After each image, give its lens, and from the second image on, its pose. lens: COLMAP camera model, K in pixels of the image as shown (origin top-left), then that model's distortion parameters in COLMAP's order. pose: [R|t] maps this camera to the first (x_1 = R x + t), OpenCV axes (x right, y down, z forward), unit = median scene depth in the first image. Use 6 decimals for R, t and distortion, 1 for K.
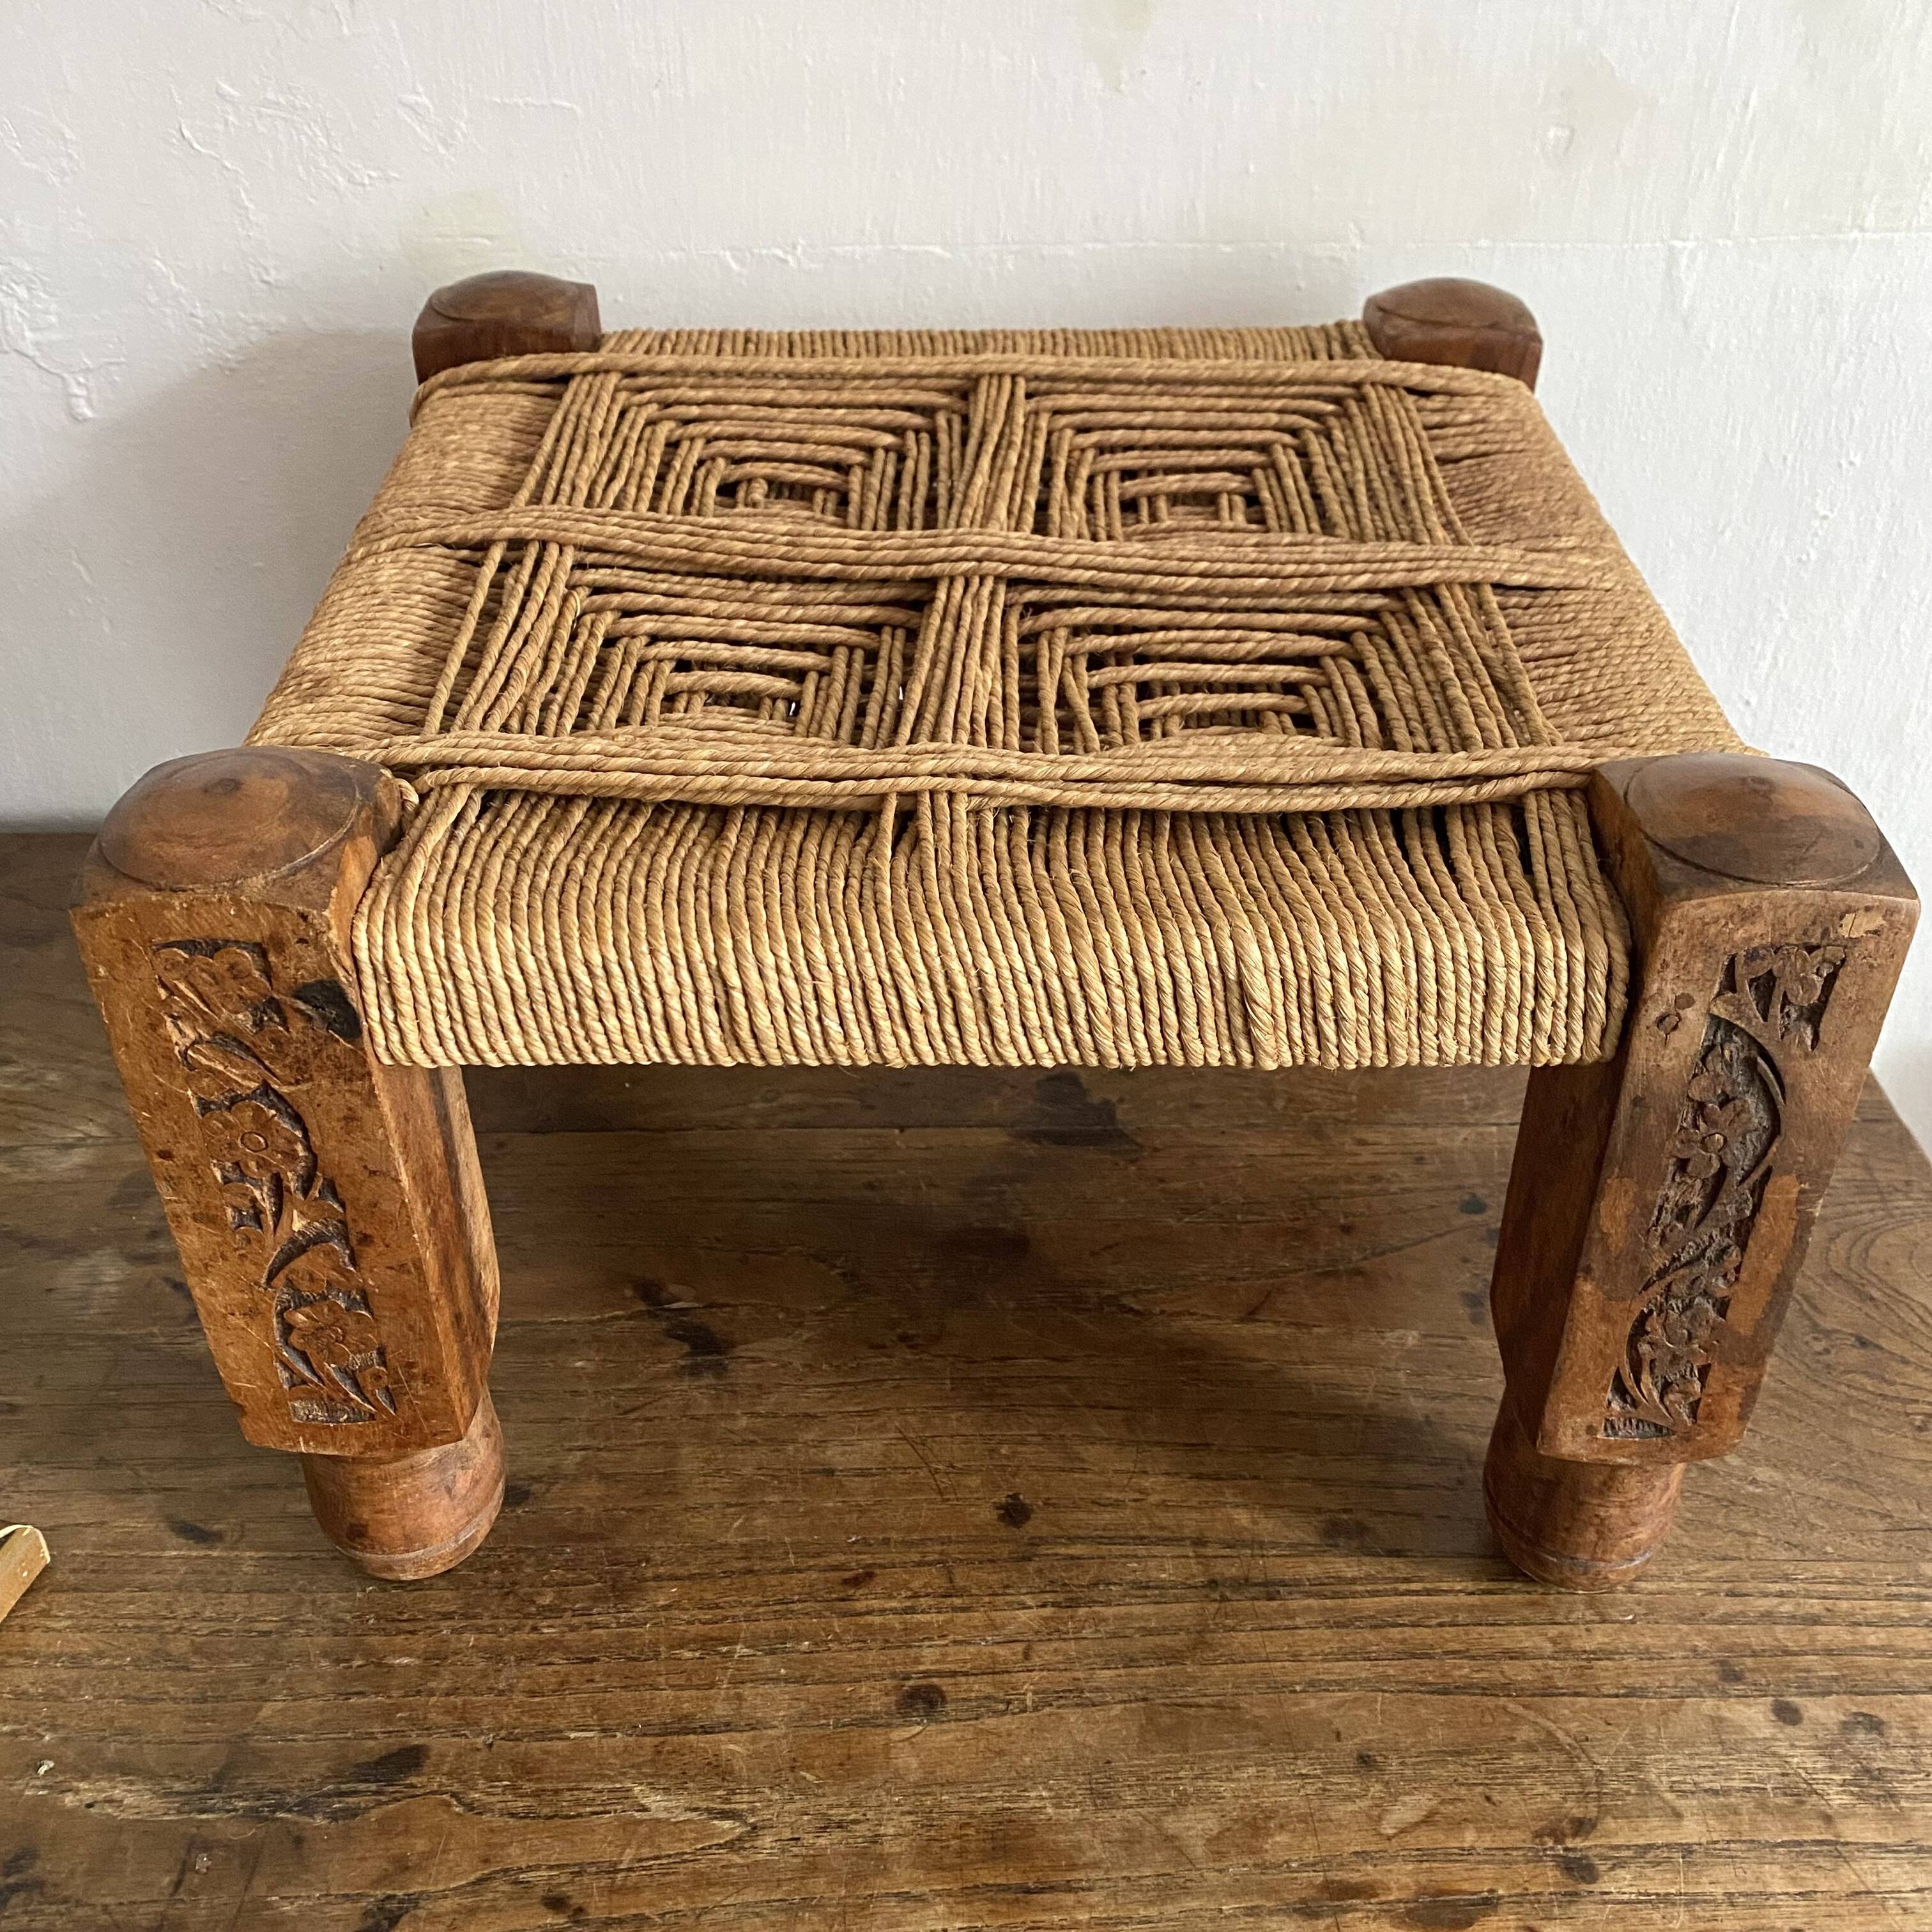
lens RADIAL K [[1989.4, 0, 980.3], [0, 1989.4, 954.1], [0, 0, 1]] dist [0.025934, -0.056331]
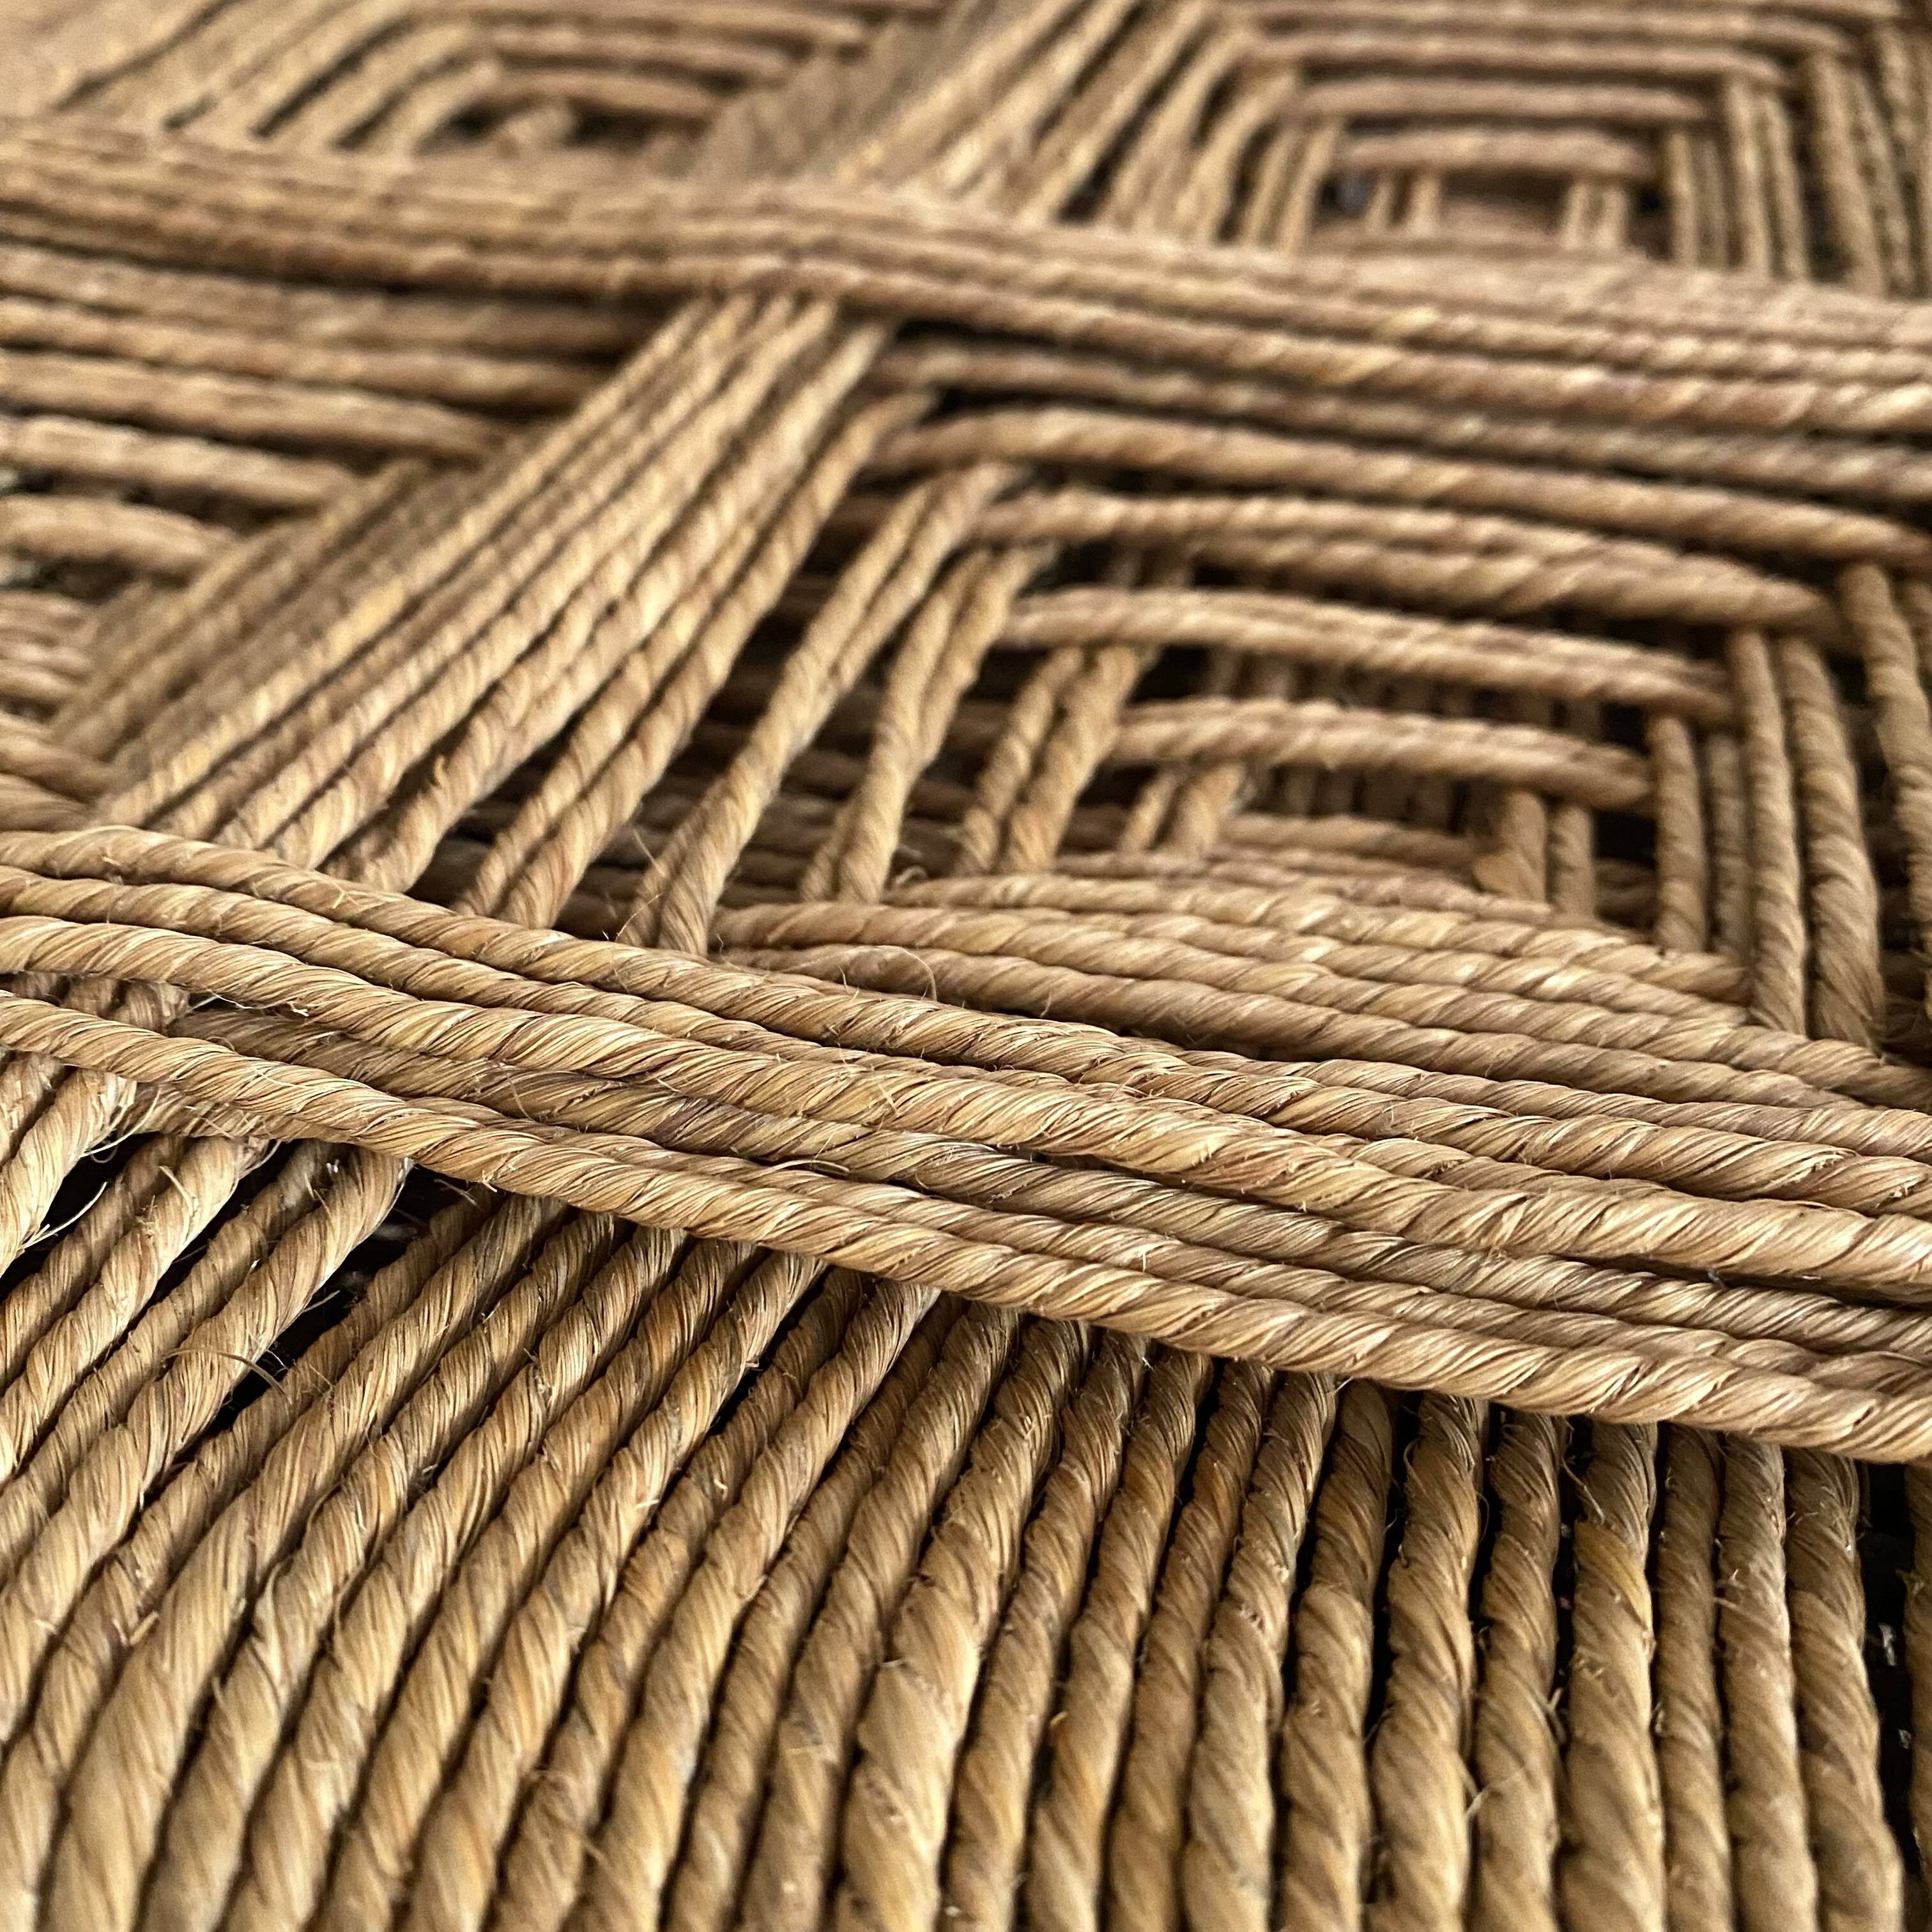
lens RADIAL K [[2163.8, 0, 966.0], [0, 2163.8, 966.0], [0, 0, 1]] dist [-0.174298, 0.222378]
pose [[0.970312, 0.134407, -0.201069, 0.124175], [-0.120070, 0.989379, 0.081934, -0.106518], [0.209945, -0.055360, 0.976145, 0.627445]]
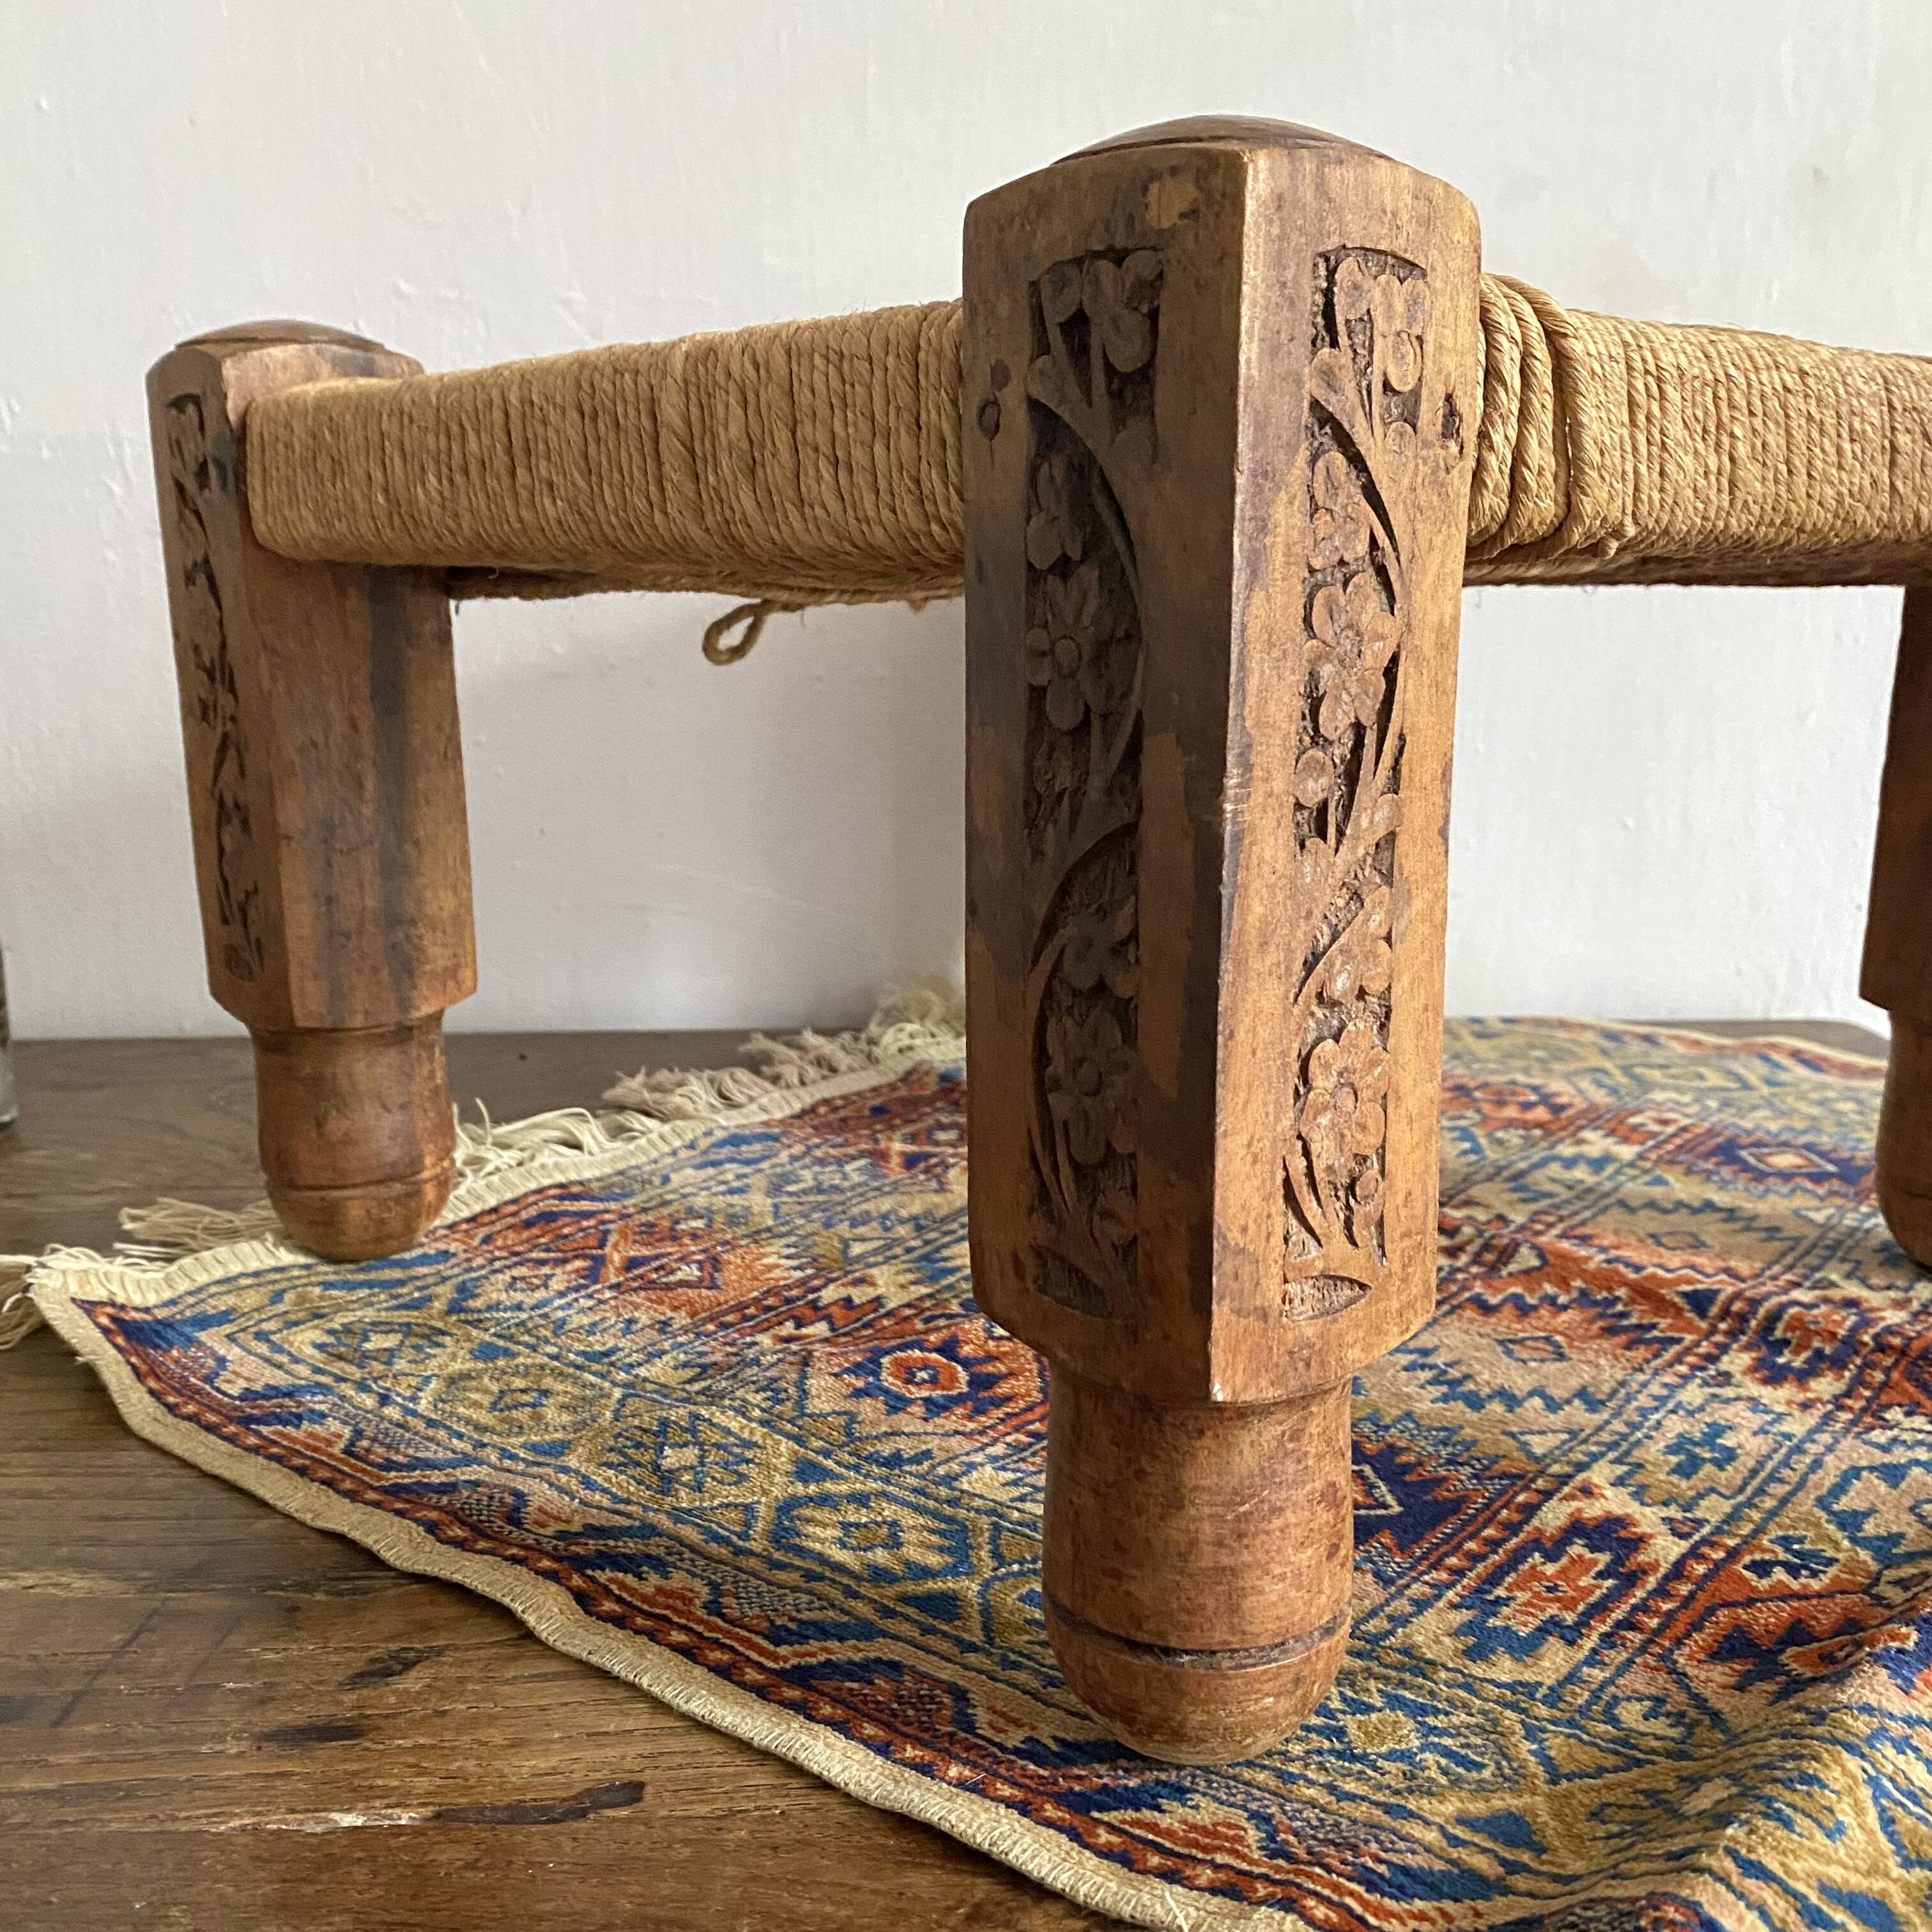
lens RADIAL K [[1989.0, 0, 966.0], [0, 1989.0, 966.0], [0, 0, 1]] dist [0.011554, -0.021800]
pose [[0.999900, -0.005610, -0.013017, -0.065325], [-0.000224, 0.911963, -0.410271, 0.490538], [0.014172, 0.410233, 0.911871, 0.185520]]
